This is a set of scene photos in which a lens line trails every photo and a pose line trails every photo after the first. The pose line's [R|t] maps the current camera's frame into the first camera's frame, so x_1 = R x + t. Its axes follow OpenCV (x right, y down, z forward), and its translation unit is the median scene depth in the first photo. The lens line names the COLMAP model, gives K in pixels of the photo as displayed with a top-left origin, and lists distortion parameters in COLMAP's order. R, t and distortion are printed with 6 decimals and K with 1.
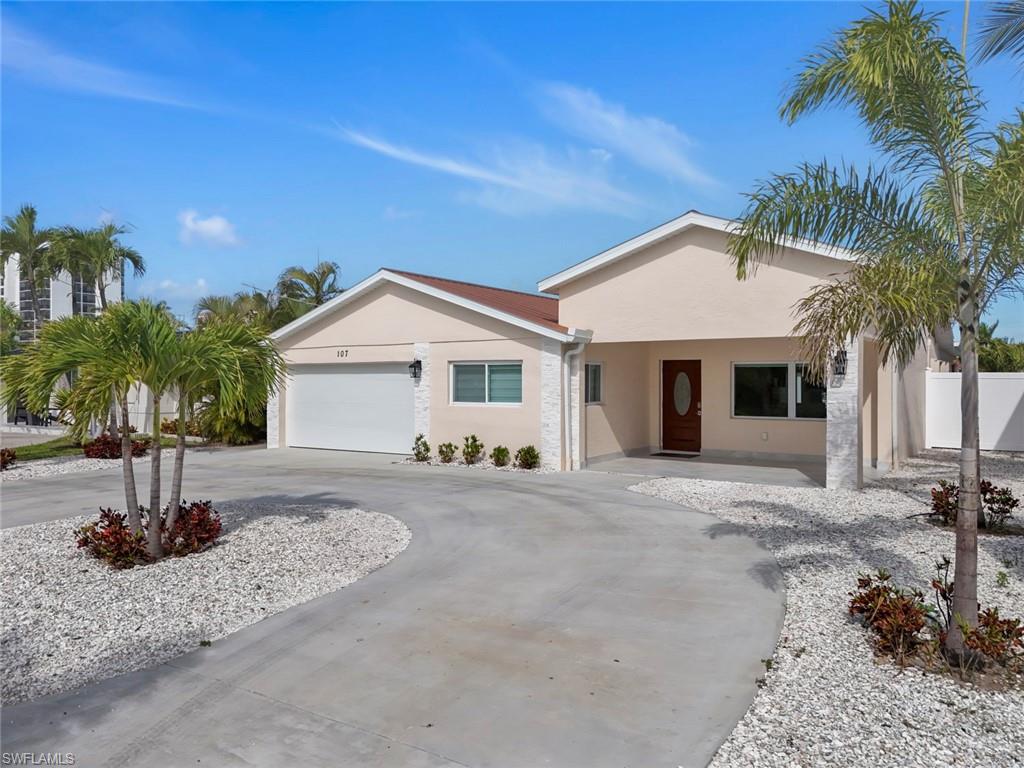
lens RADIAL K [[761.5, 0, 520.9], [0, 761.5, 383.6], [0, 0, 1]] dist [0.028028, -0.001345]
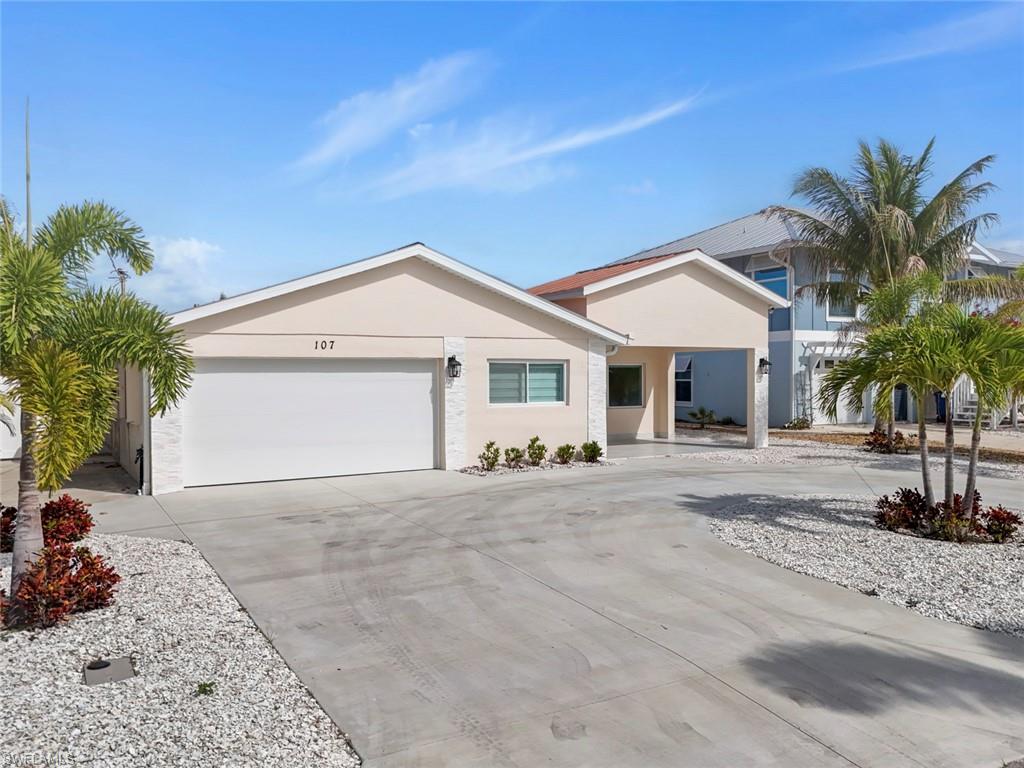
lens RADIAL K [[761.5, 0, 517.7], [0, 761.5, 387.3], [0, 0, 1]] dist [0.028028, -0.001345]
pose [[0.441919, -0.015699, 0.896917, -0.915293], [0.010064, 0.999871, 0.012542, -0.006585], [-0.896998, 0.003484, 0.442020, 0.579969]]
